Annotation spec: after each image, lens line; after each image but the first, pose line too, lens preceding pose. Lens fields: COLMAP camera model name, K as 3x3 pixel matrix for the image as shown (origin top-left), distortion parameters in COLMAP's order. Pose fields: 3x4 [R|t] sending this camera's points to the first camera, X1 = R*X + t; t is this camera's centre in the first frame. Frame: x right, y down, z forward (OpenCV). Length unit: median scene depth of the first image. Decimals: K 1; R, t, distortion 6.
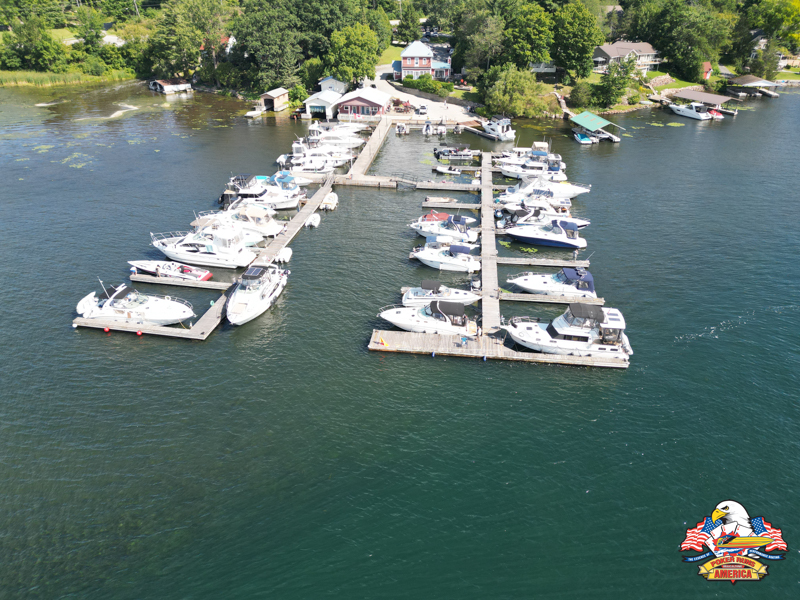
lens RADIAL K [[563.5, 0, 400.0], [0, 563.5, 300.0], [0, 0, 1]] dist [0.007493, 0.001055]
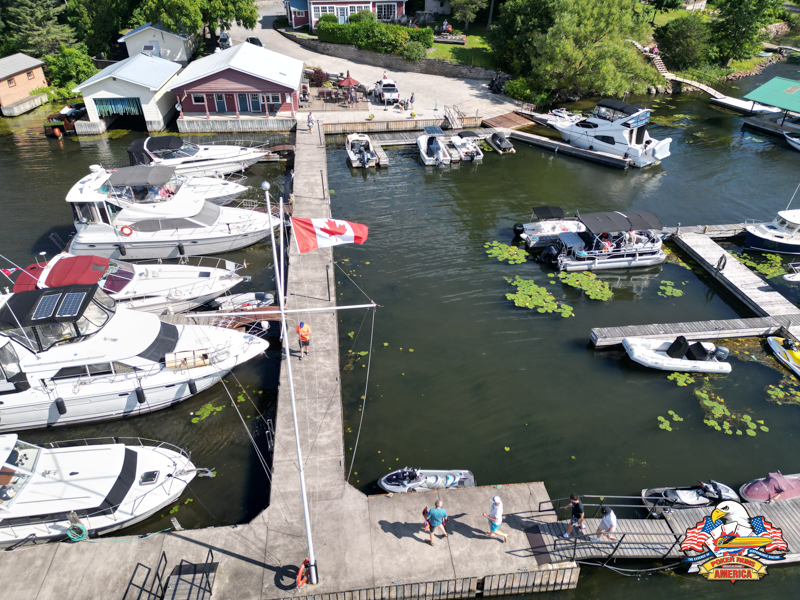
lens RADIAL K [[563.5, 0, 400.0], [0, 563.5, 300.0], [0, 0, 1]] dist [0.007493, 0.001055]
pose [[0.970121, -0.131656, 0.203796, -0.055041], [0.120214, 0.990444, 0.067598, -0.204743], [-0.210748, -0.041079, 0.976677, 0.561979]]
